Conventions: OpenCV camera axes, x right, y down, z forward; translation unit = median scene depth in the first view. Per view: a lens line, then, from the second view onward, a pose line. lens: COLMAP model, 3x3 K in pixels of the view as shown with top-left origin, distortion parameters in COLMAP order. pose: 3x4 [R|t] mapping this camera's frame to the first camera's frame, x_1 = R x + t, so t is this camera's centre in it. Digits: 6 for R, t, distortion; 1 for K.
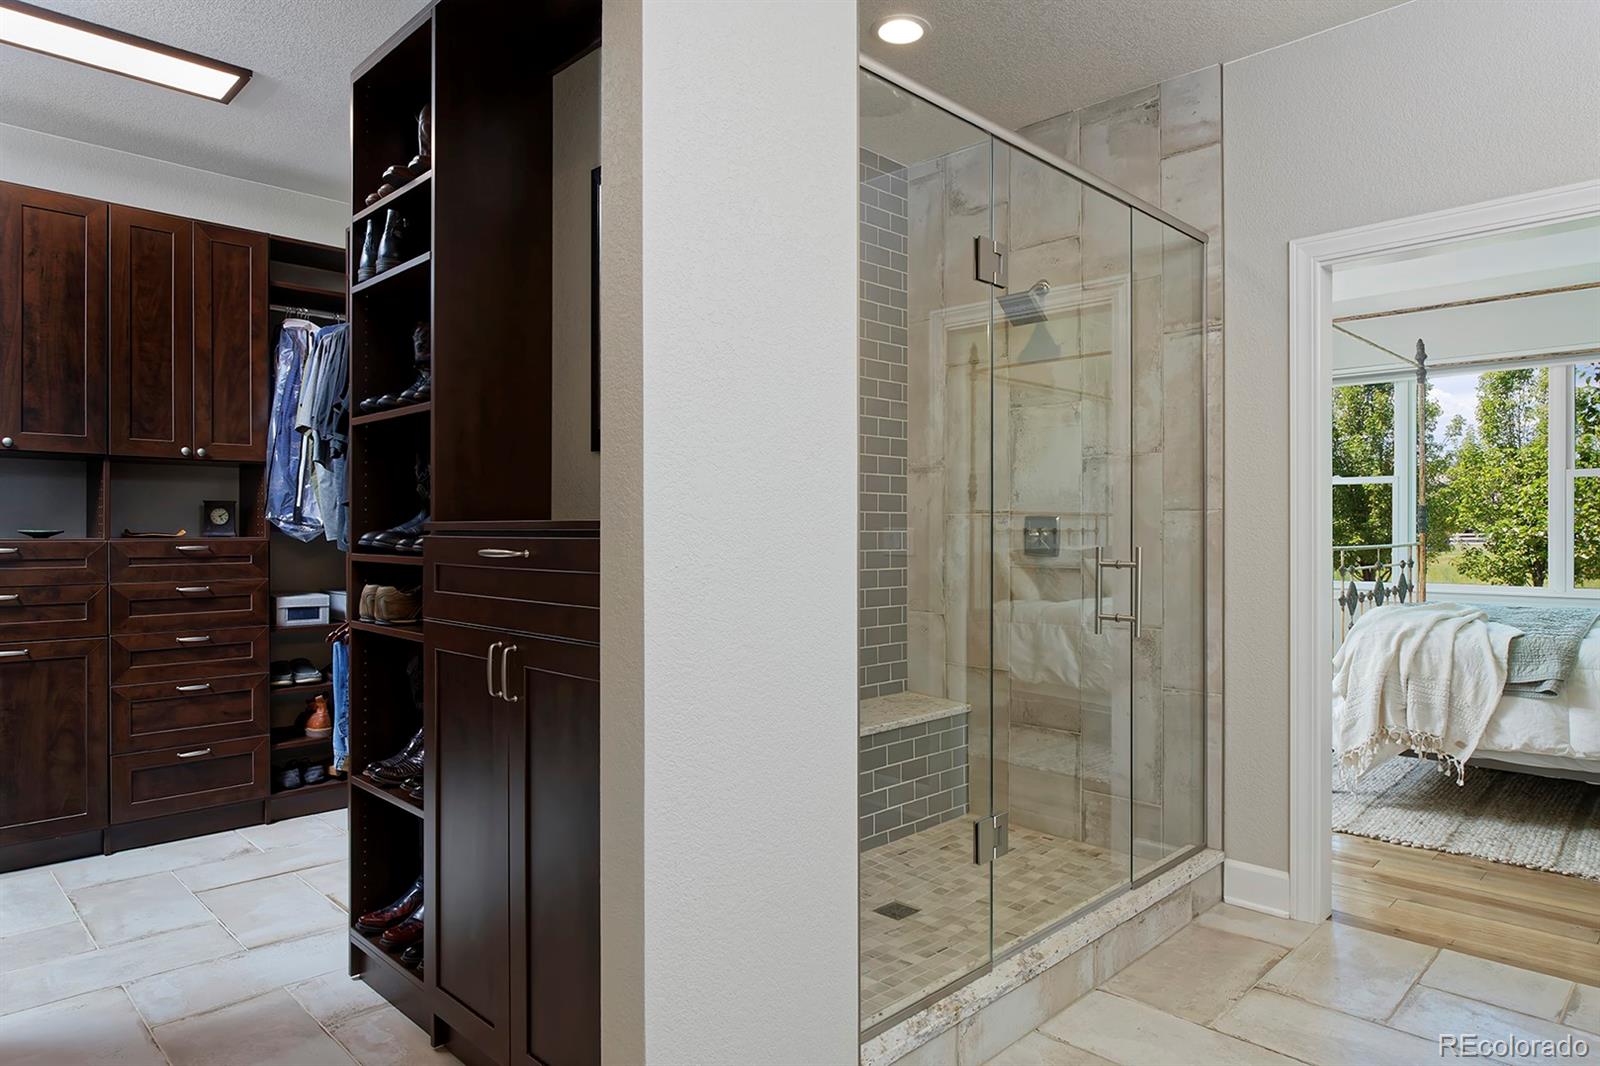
lens RADIAL K [[951.7, 0, 800.4], [0, 951.7, 539.3], [0, 0, 1]] dist [-0.000056, 0.000037]
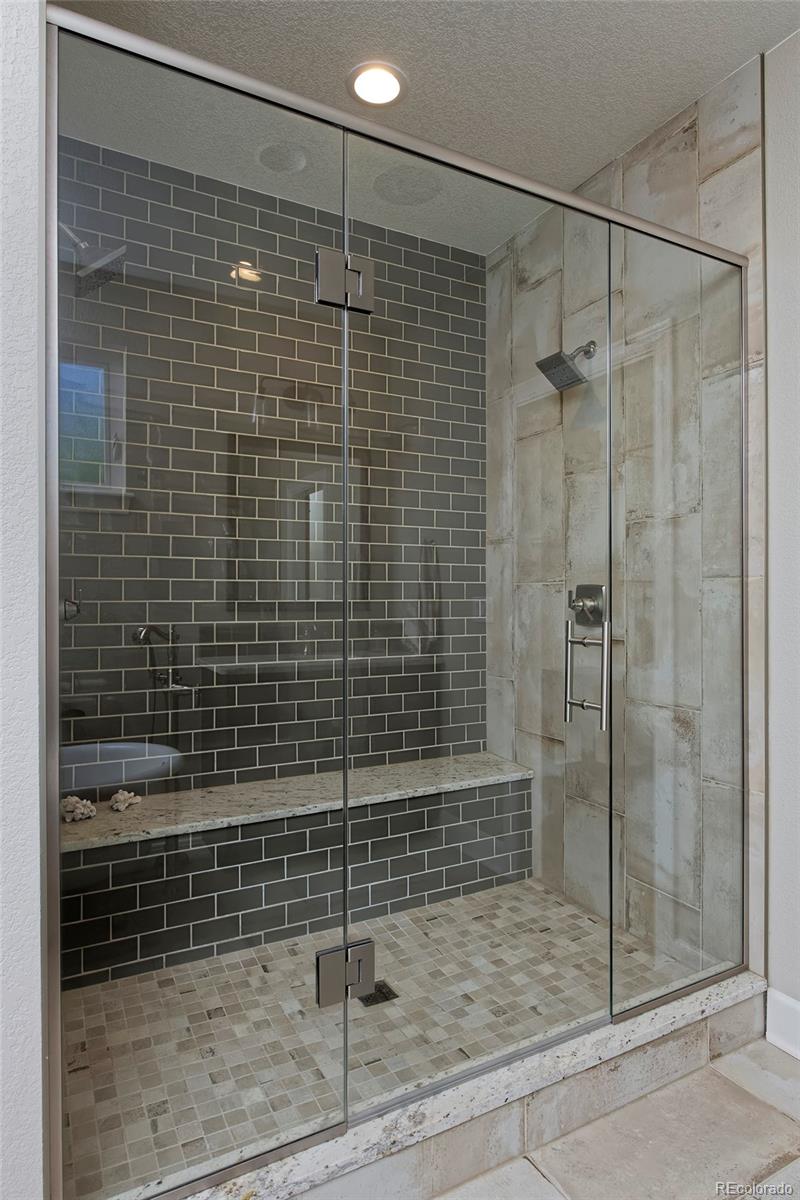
lens RADIAL K [[673.7, 0, 400.0], [0, 673.7, 600.0], [0, 0, 1]] dist [-0.001320, 0.000321]
pose [[0.957345, -0.000069, -0.288947, 0.296641], [-0.000921, 0.999994, -0.003290, -0.007378], [0.288946, 0.003416, 0.957339, 0.320134]]
